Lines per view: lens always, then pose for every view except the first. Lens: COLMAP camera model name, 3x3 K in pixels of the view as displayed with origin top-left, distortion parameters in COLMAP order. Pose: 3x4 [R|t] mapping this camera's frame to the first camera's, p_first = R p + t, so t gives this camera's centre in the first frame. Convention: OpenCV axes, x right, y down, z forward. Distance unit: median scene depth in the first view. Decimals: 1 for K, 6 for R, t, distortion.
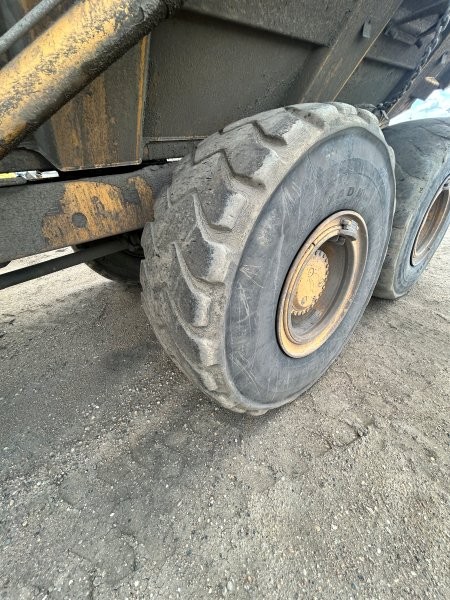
lens RADIAL K [[241.4, 0, 224.1], [0, 241.4, 300.1], [0, 0, 1]] dist [-0.001095, 0.000656]
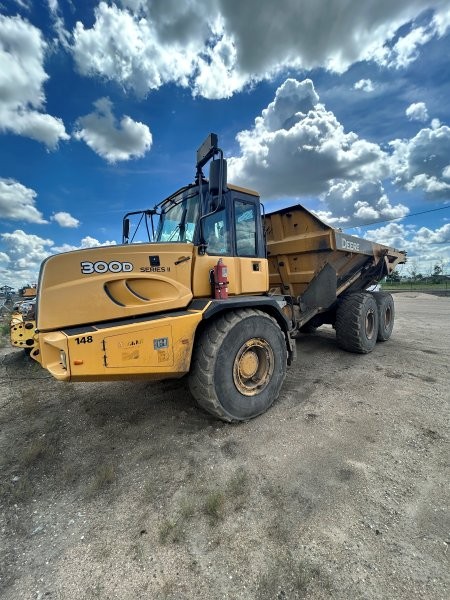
lens RADIAL K [[241.4, 0, 224.1], [0, 241.4, 300.1], [0, 0, 1]] dist [-0.001095, 0.000656]
pose [[0.997195, 0.040678, 0.062829, -4.059337], [-0.006330, 0.882247, -0.470744, 2.626191], [-0.074580, 0.469026, 0.880030, -4.708025]]
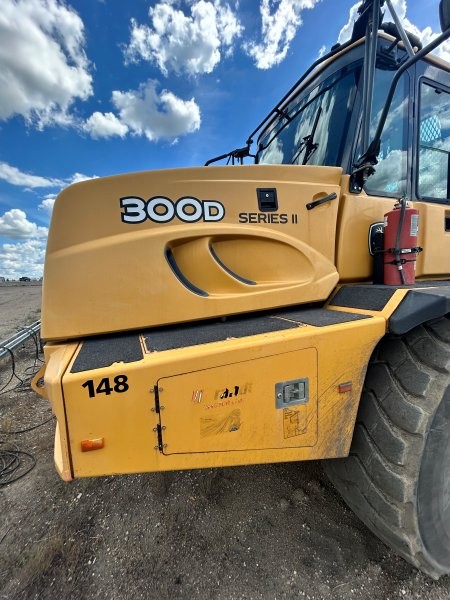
lens RADIAL K [[241.4, 0, 224.1], [0, 241.4, 300.1], [0, 0, 1]] dist [-0.001095, 0.000656]
pose [[0.973493, 0.076947, -0.215386, -4.734297], [-0.160250, 0.901388, -0.402269, 1.813634], [0.163193, 0.426122, 0.889825, -3.061158]]
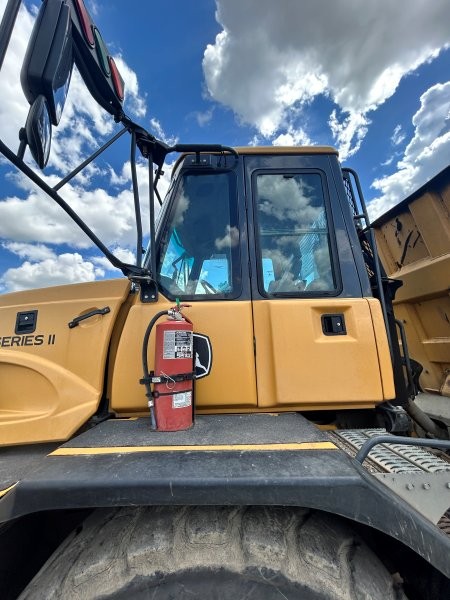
lens RADIAL K [[241.4, 0, 224.1], [0, 241.4, 300.1], [0, 0, 1]] dist [-0.001095, 0.000656]
pose [[0.830042, -0.058358, -0.554640, -2.887822], [-0.327138, 0.754494, -0.568963, 0.897860], [0.451676, 0.653707, 0.607171, -2.350048]]
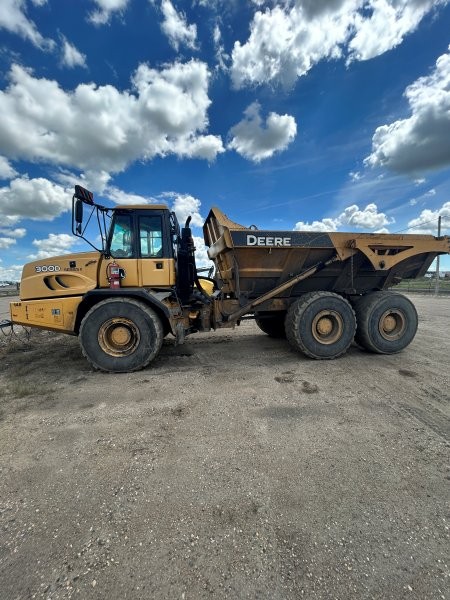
lens RADIAL K [[241.4, 0, 224.1], [0, 241.4, 300.1], [0, 0, 1]] dist [-0.001095, 0.000656]
pose [[0.878347, 0.102306, -0.466947, 1.080570], [-0.293965, 0.885889, -0.358866, 2.284619], [0.376949, 0.452475, 0.808193, -4.777676]]
